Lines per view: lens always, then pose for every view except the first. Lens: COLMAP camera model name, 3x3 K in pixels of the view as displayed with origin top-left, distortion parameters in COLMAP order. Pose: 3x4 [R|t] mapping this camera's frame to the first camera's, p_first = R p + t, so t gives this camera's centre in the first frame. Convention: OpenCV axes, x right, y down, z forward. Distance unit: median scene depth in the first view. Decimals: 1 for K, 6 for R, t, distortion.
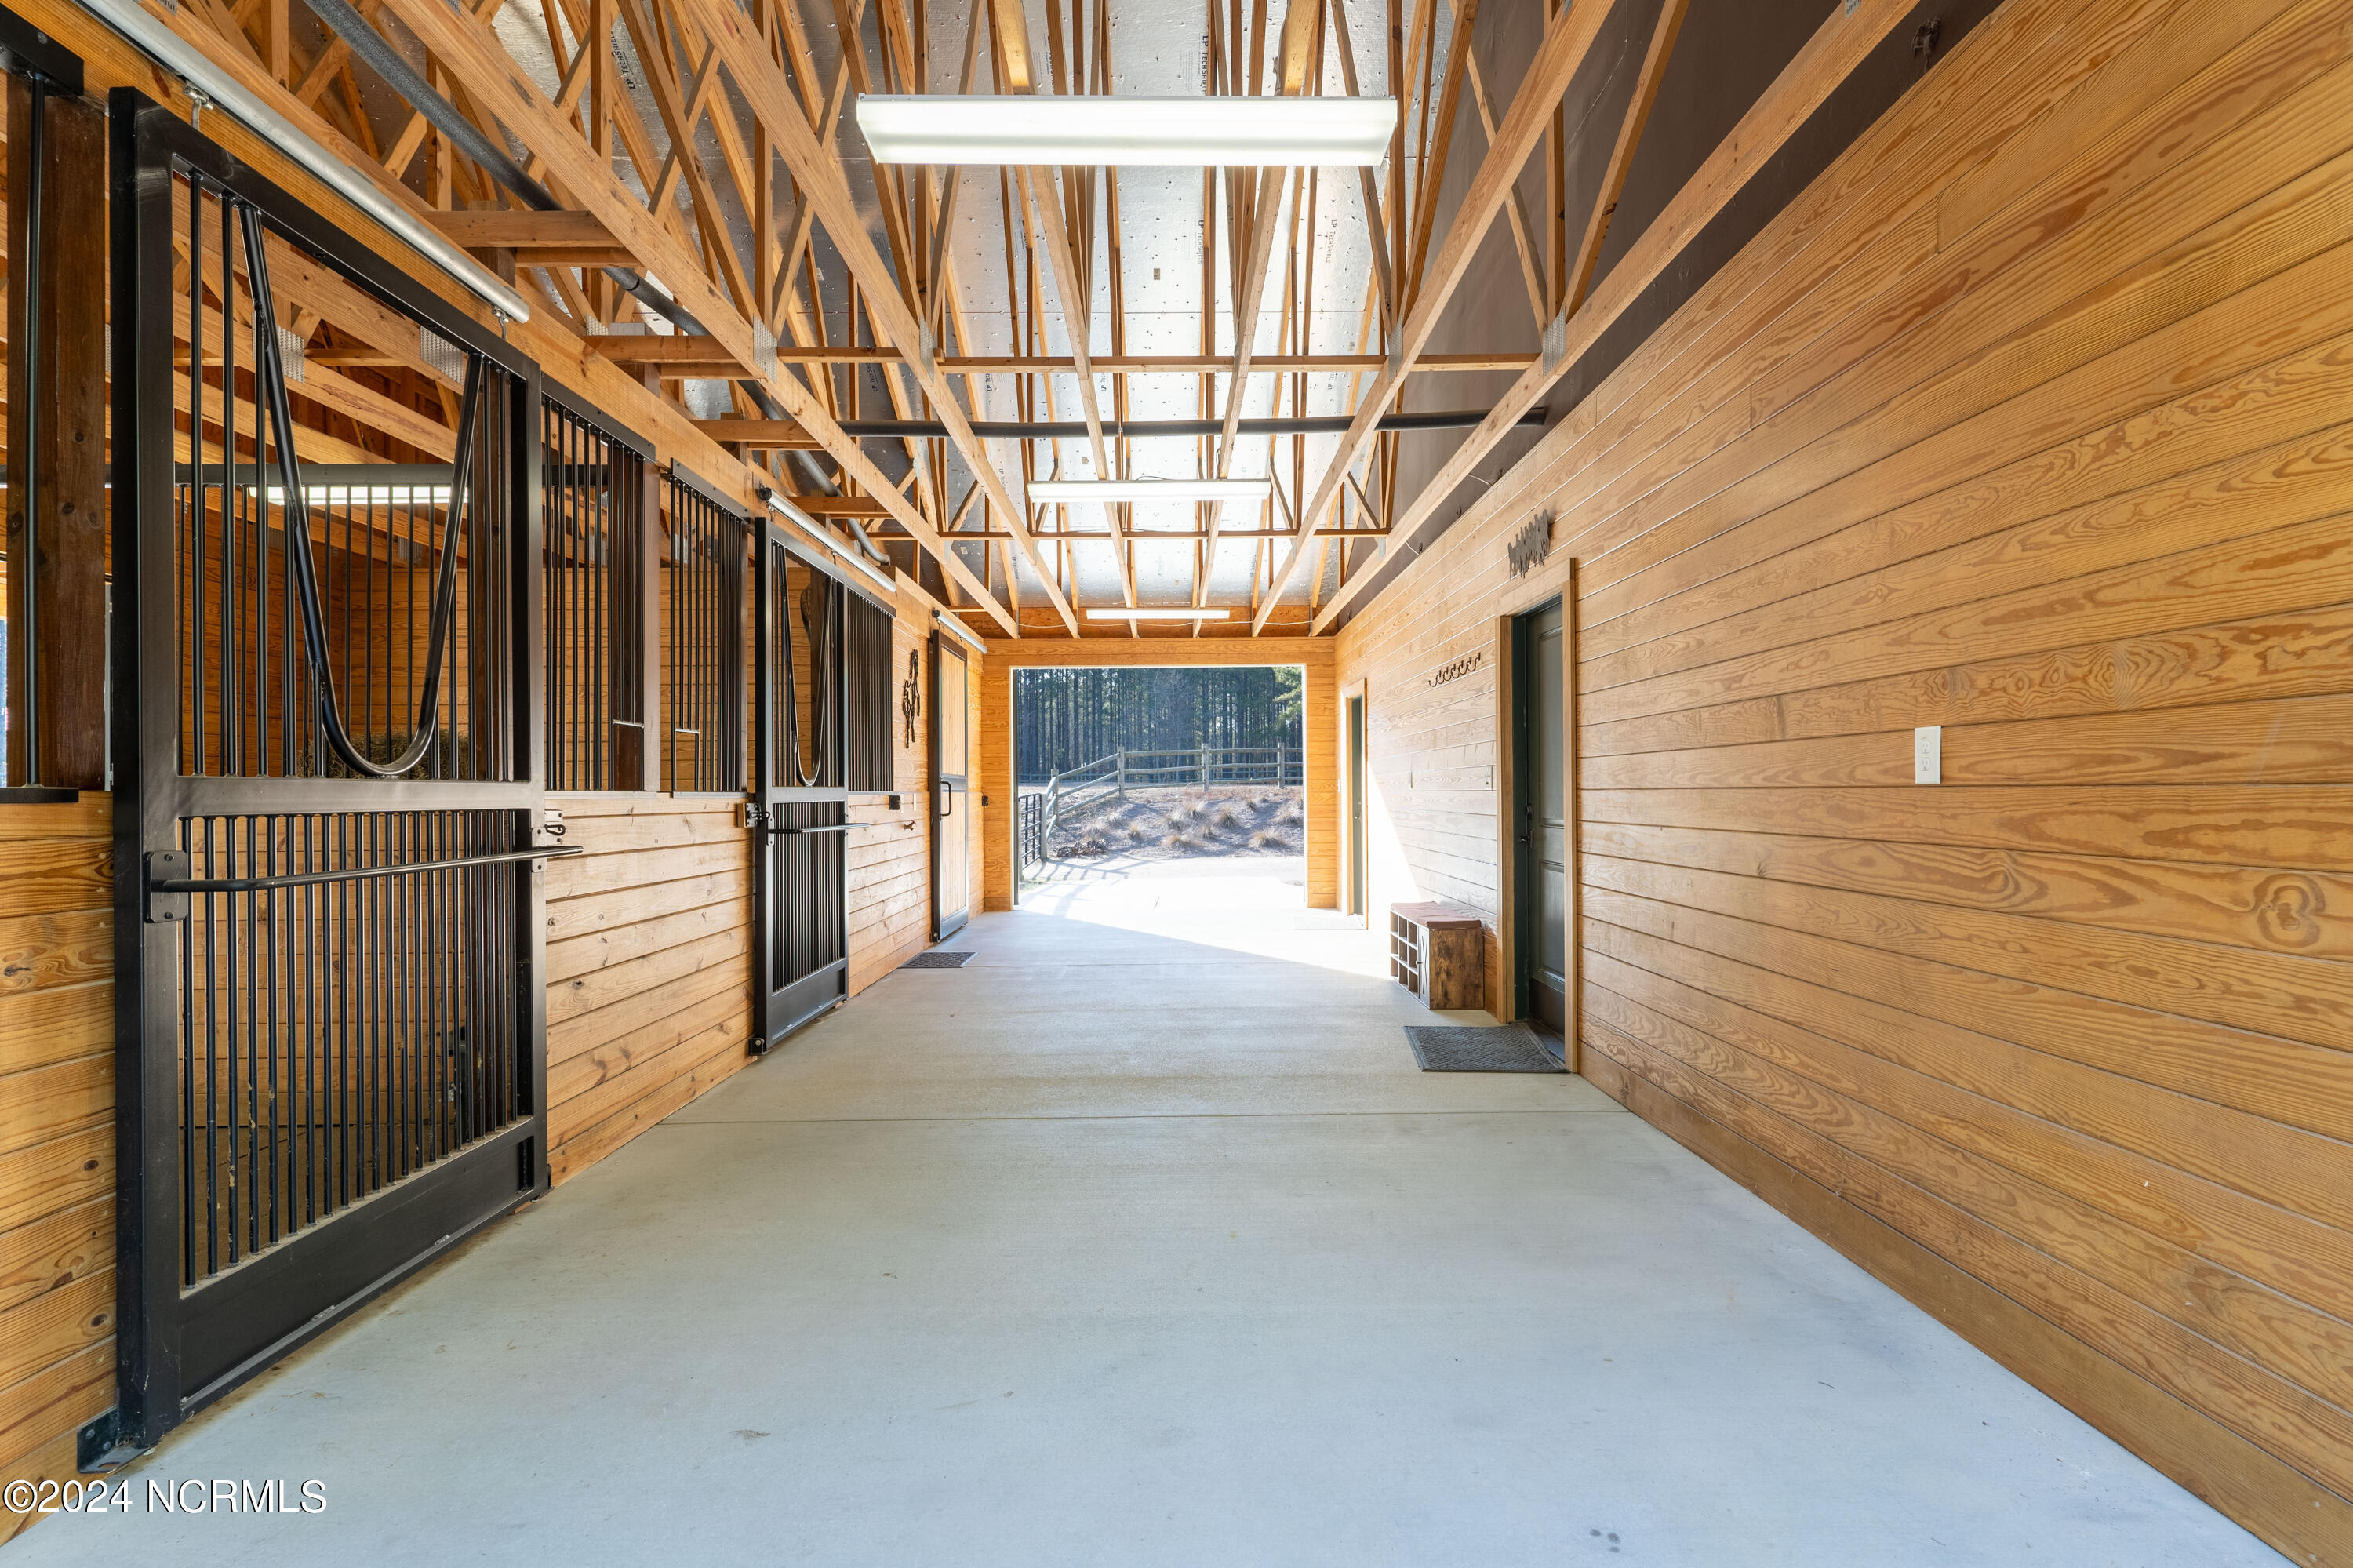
lens RADIAL K [[1155.5, 0, 1164.6], [0, 1155.5, 782.0], [0, 0, 1]] dist [0.006635, -0.002124]
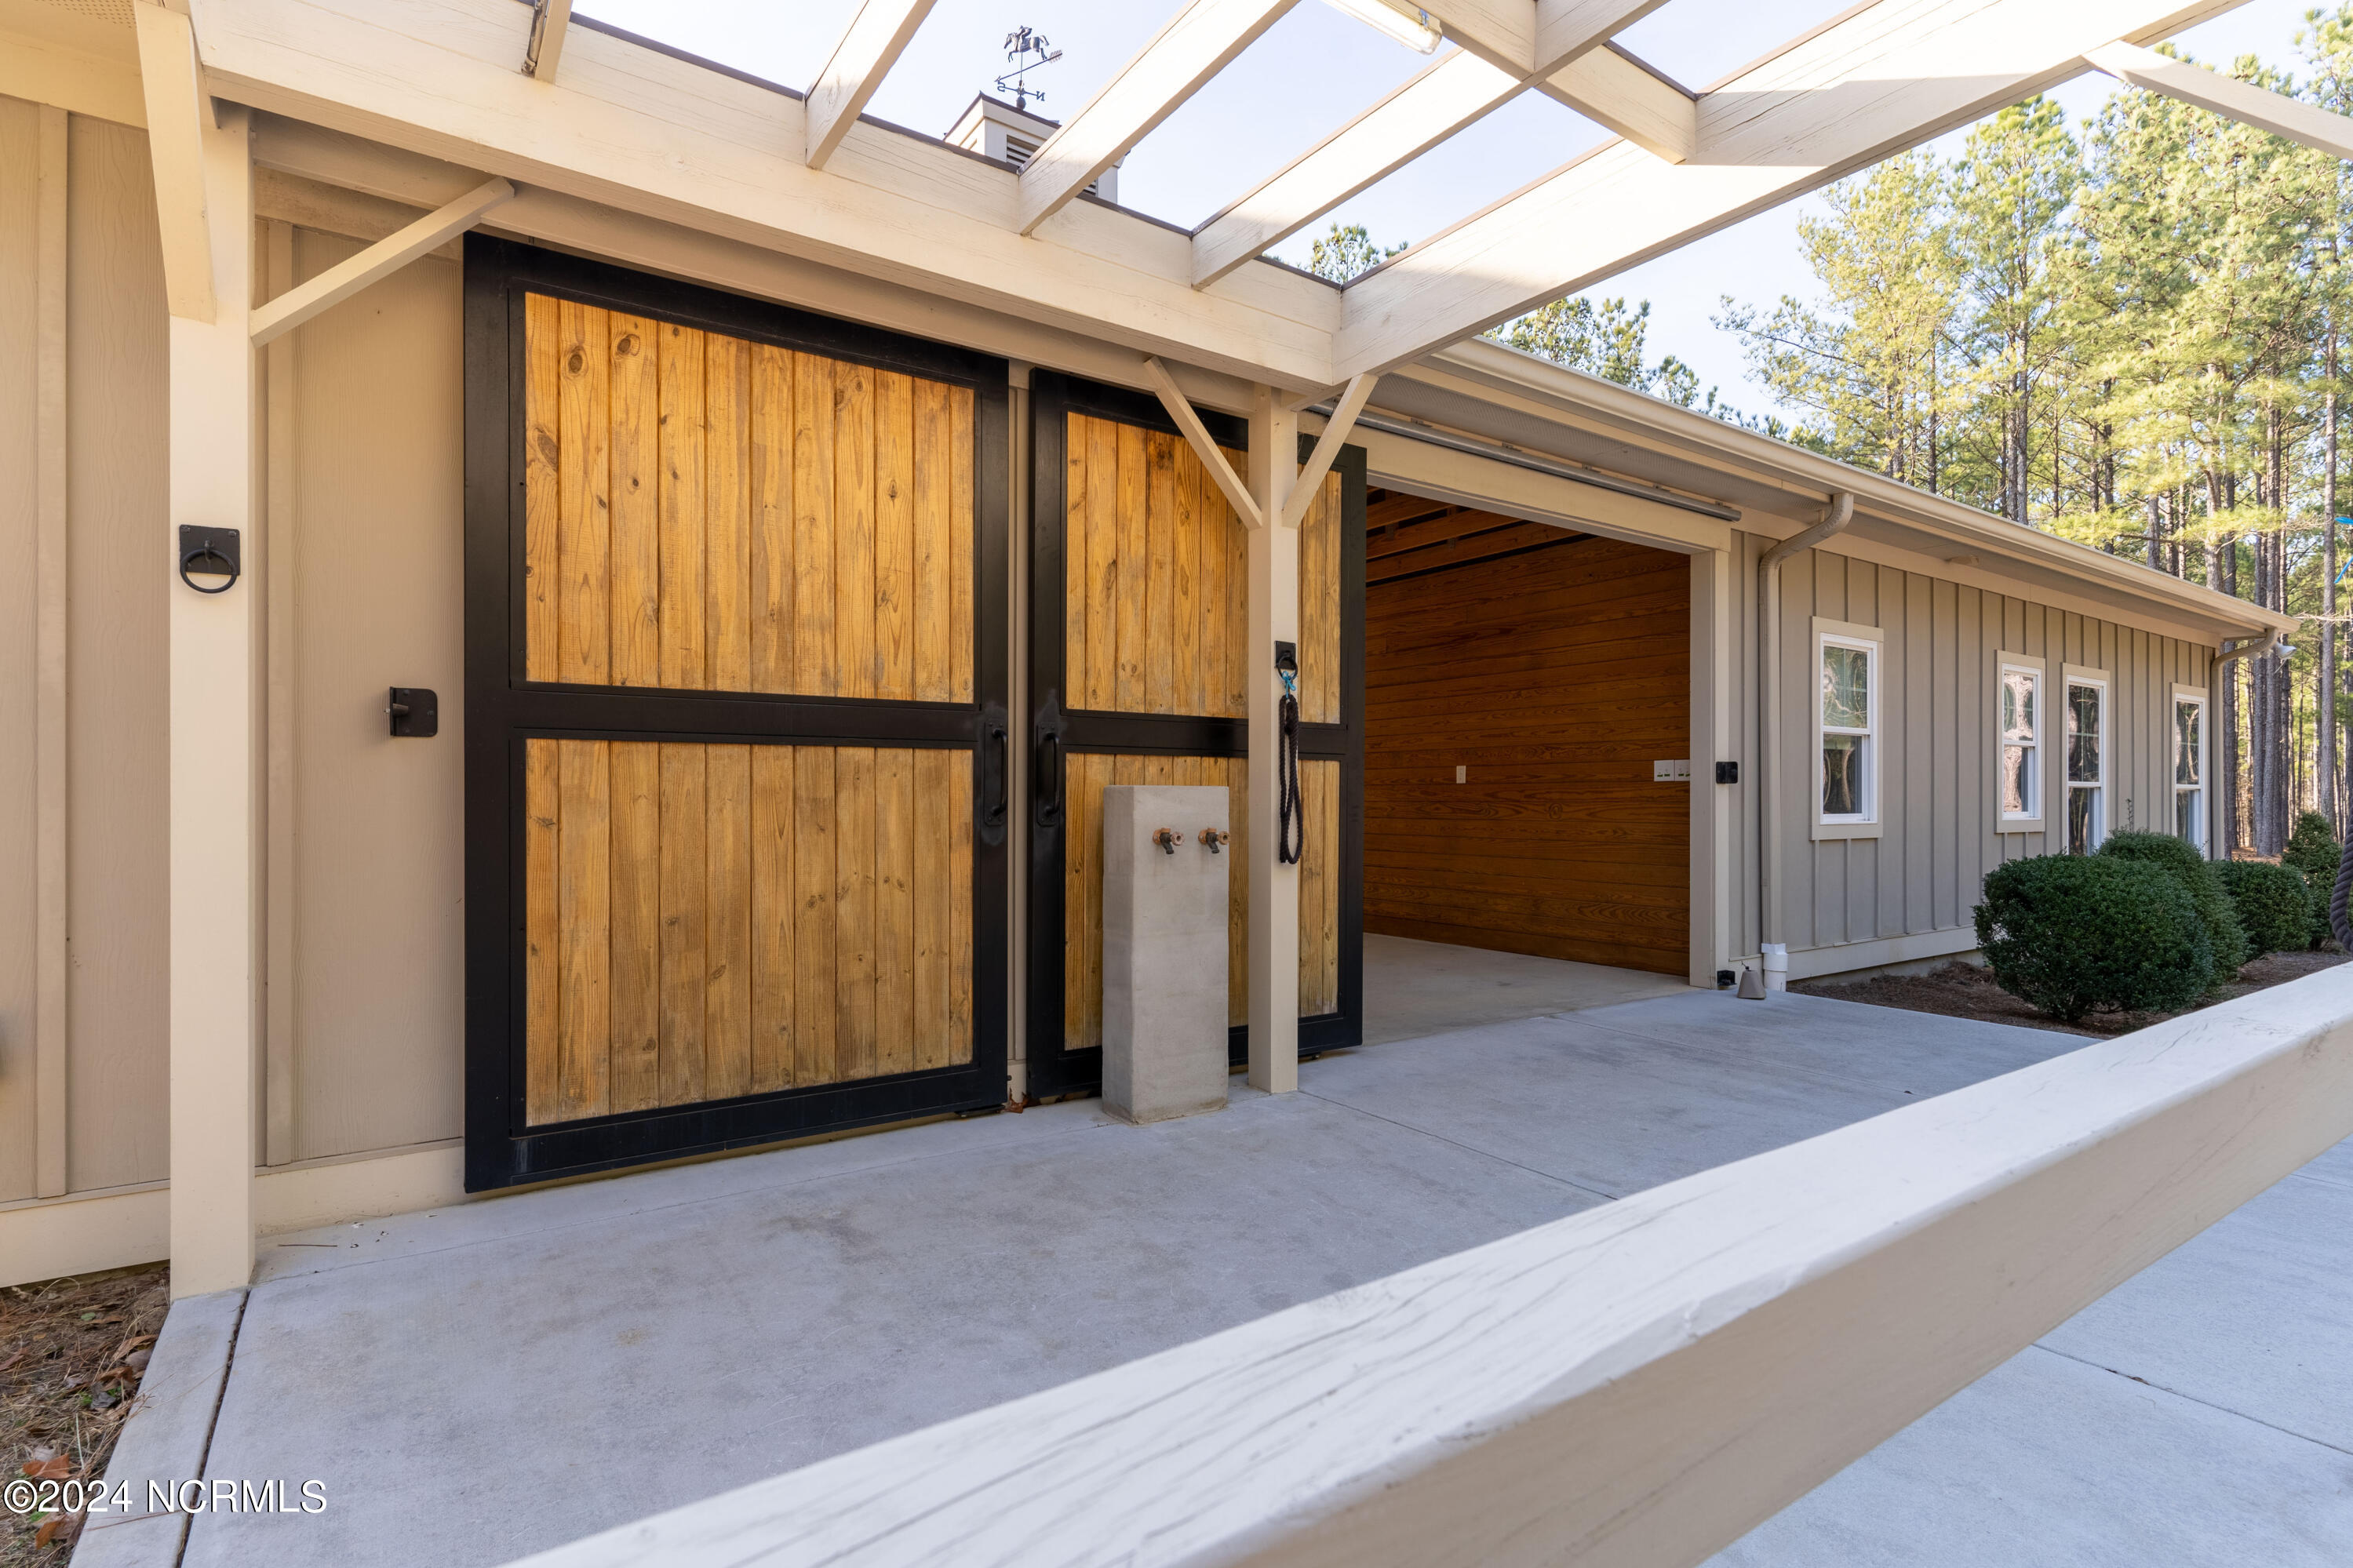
lens RADIAL K [[1155.3, 0, 1188.4], [0, 1155.3, 793.2], [0, 0, 1]] dist [0.006635, -0.002124]
pose [[0.821886, 0.012273, 0.569520, -1.830262], [-0.013641, 0.999905, -0.001863, 0.046400], [-0.569489, -0.006238, 0.821975, -1.243380]]
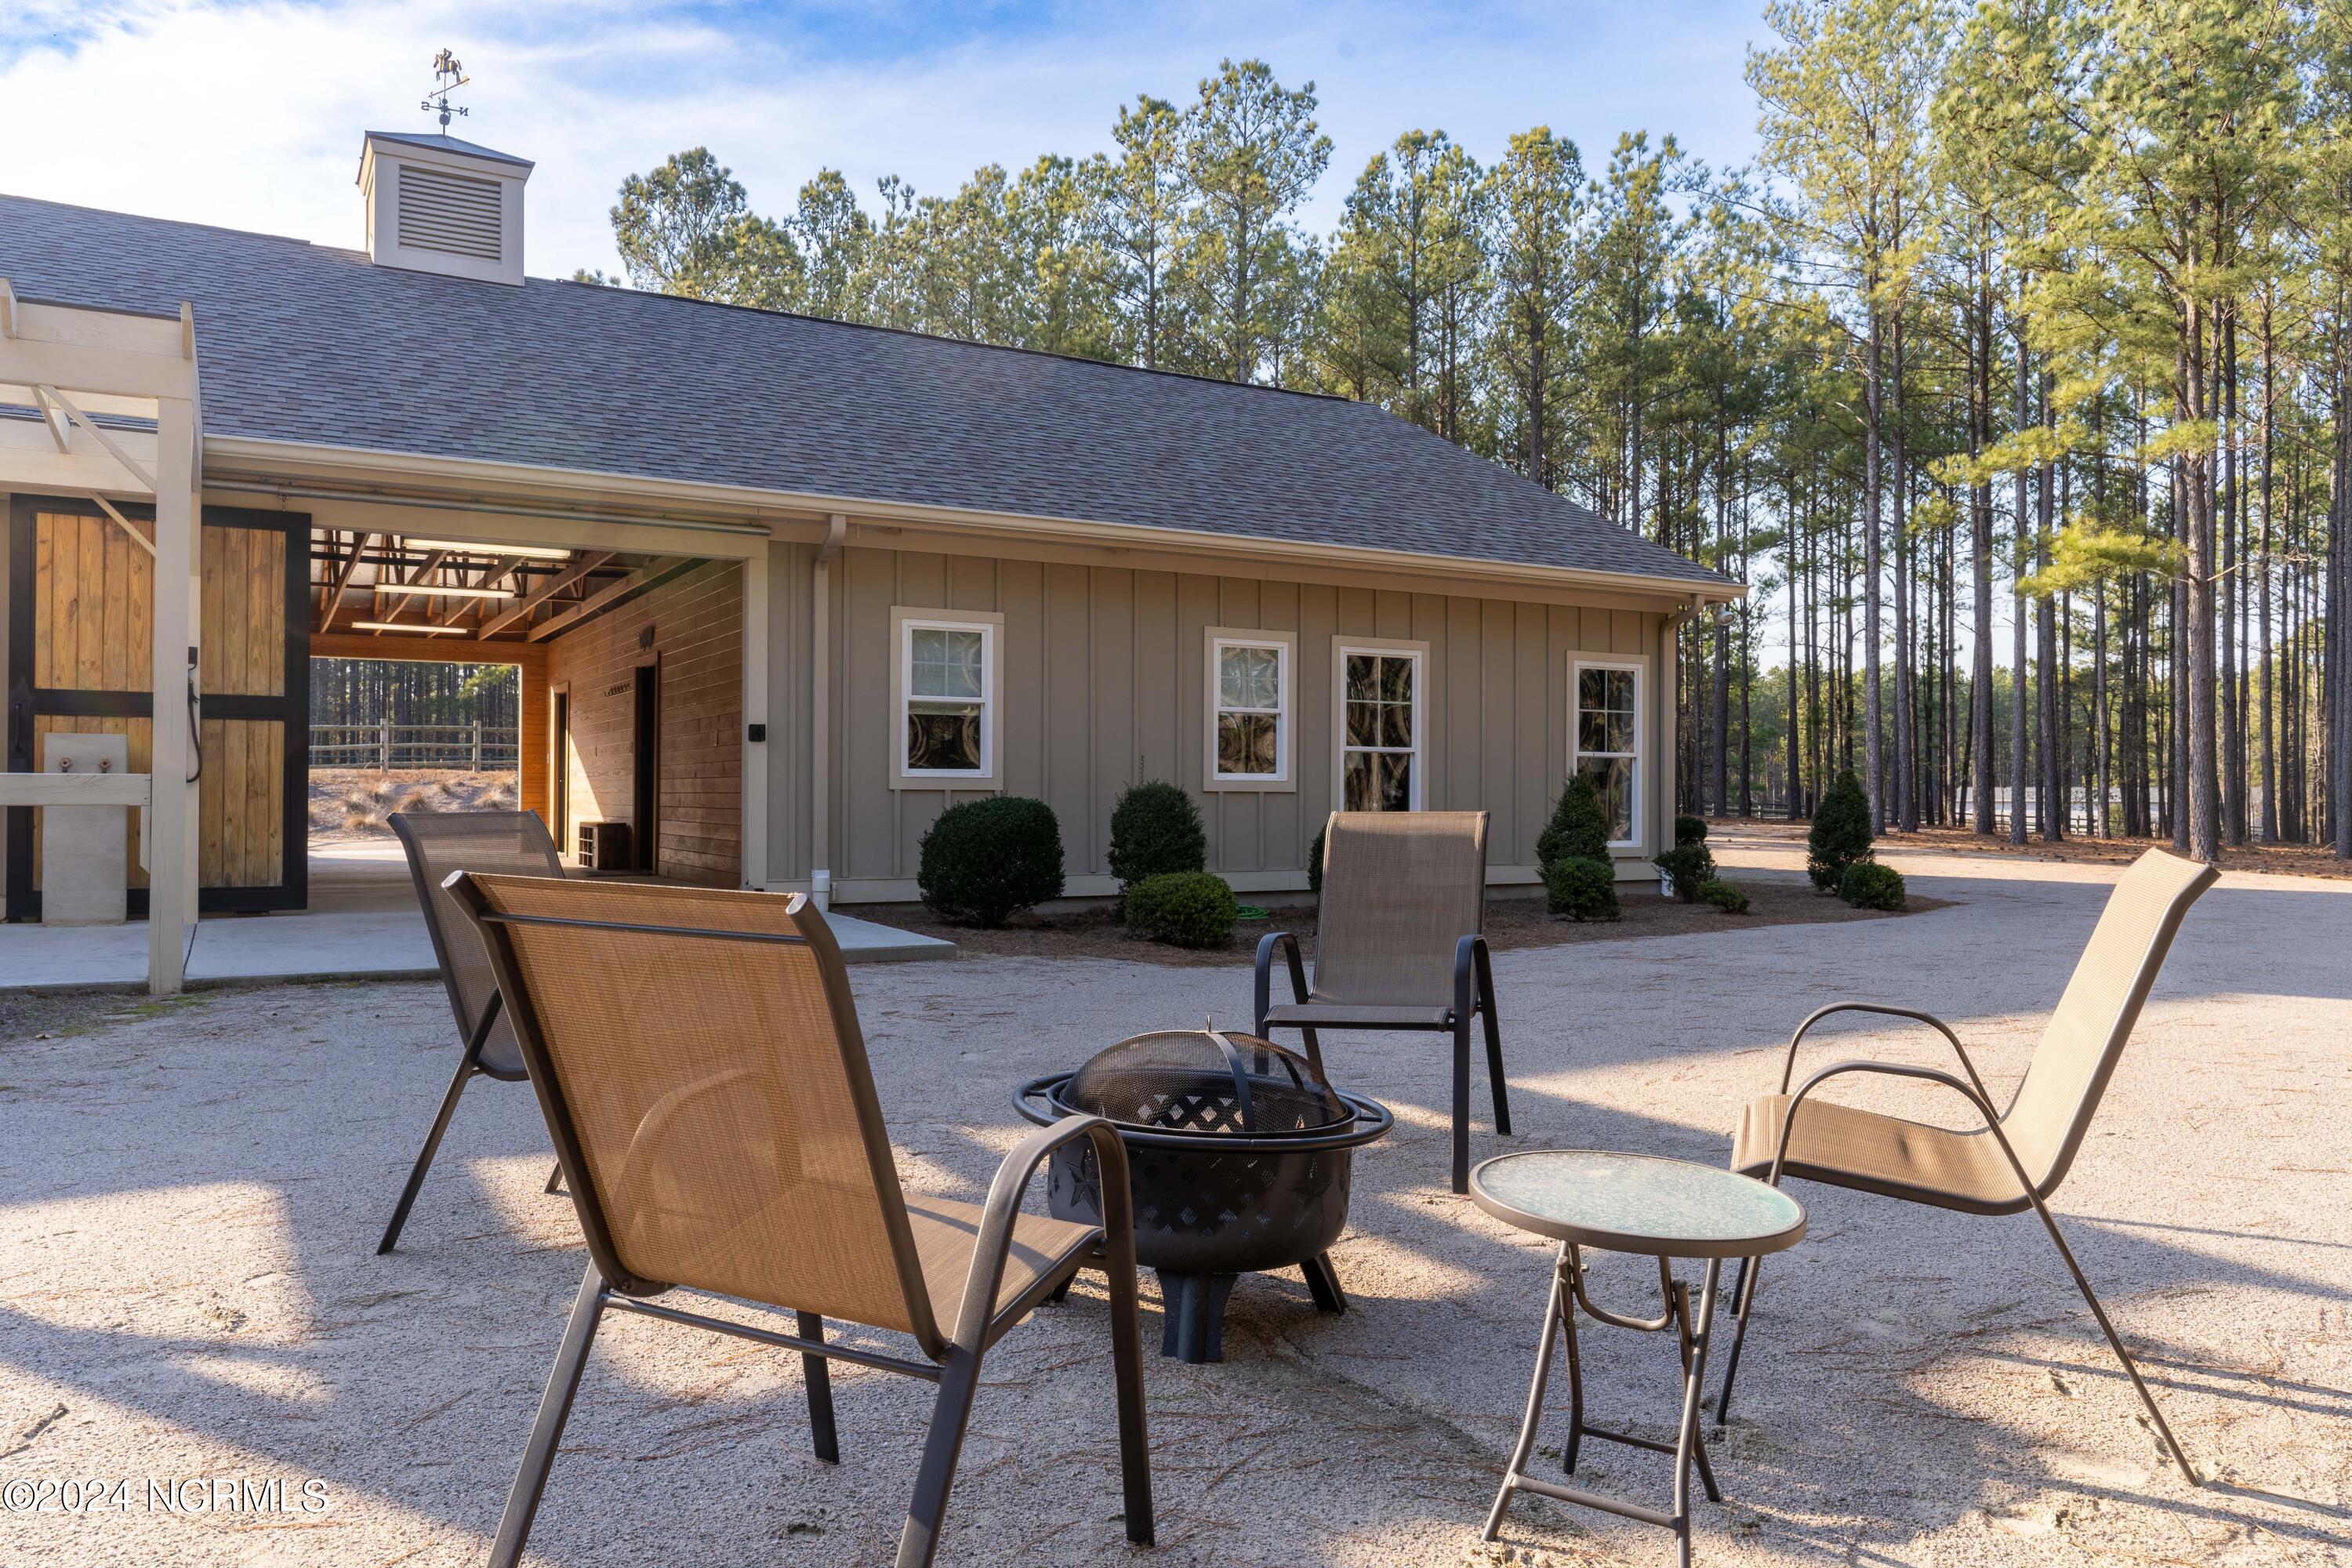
lens RADIAL K [[1679.2, 0, 1184.9], [0, 1679.2, 790.8], [0, 0, 1]] dist [0.005937, -0.002842]
pose [[0.871532, 0.015868, 0.490081, -0.677772], [-0.018149, 0.999835, -0.000097, 0.118537], [-0.490002, -0.008810, 0.871677, -4.487951]]
